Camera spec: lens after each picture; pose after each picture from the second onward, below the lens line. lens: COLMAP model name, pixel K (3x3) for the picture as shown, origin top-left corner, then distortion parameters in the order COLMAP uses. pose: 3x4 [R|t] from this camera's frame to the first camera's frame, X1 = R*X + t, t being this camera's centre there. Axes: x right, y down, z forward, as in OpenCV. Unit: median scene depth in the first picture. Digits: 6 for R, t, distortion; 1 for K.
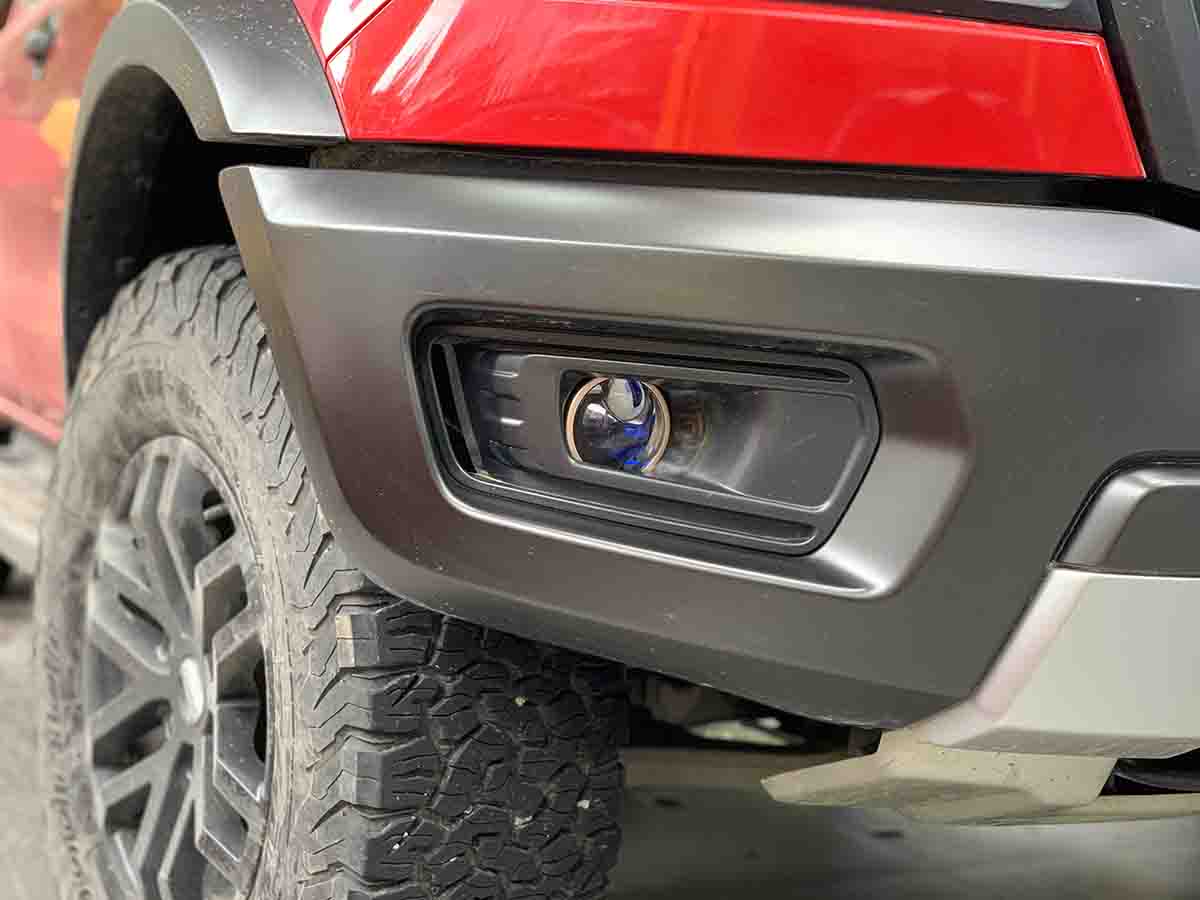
lens RADIAL K [[1778.1, 0, 600.3], [0, 1778.1, 448.4], [0, 0, 1]] dist [-0.019007, 0.000000]
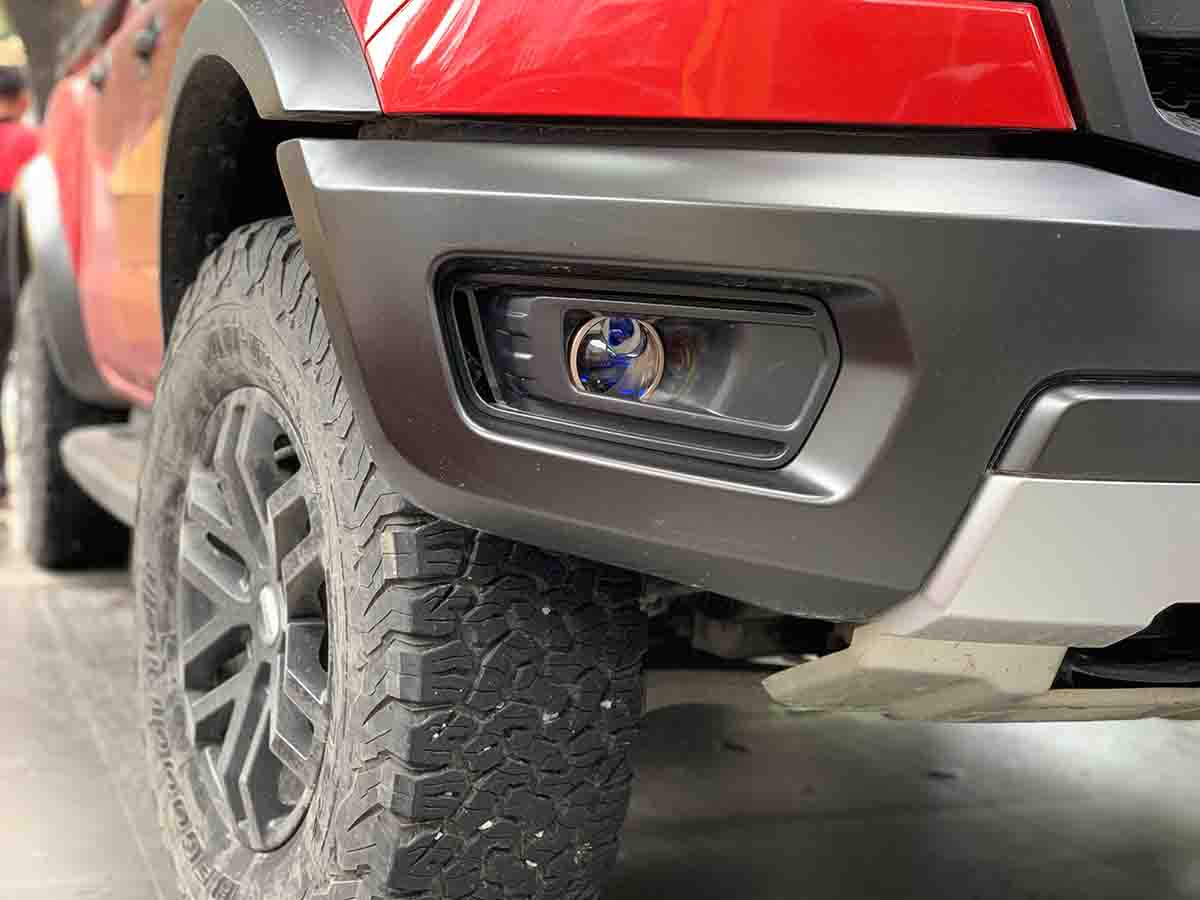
lens RADIAL K [[1778.1, 0, 605.9], [0, 1778.1, 457.3], [0, 0, 1]] dist [-0.019007, 0.000000]
pose [[0.997843, -0.009430, -0.064970, 0.068832], [0.010098, 0.999899, 0.009956, 0.035096], [0.064869, -0.010591, 0.997838, -0.124956]]
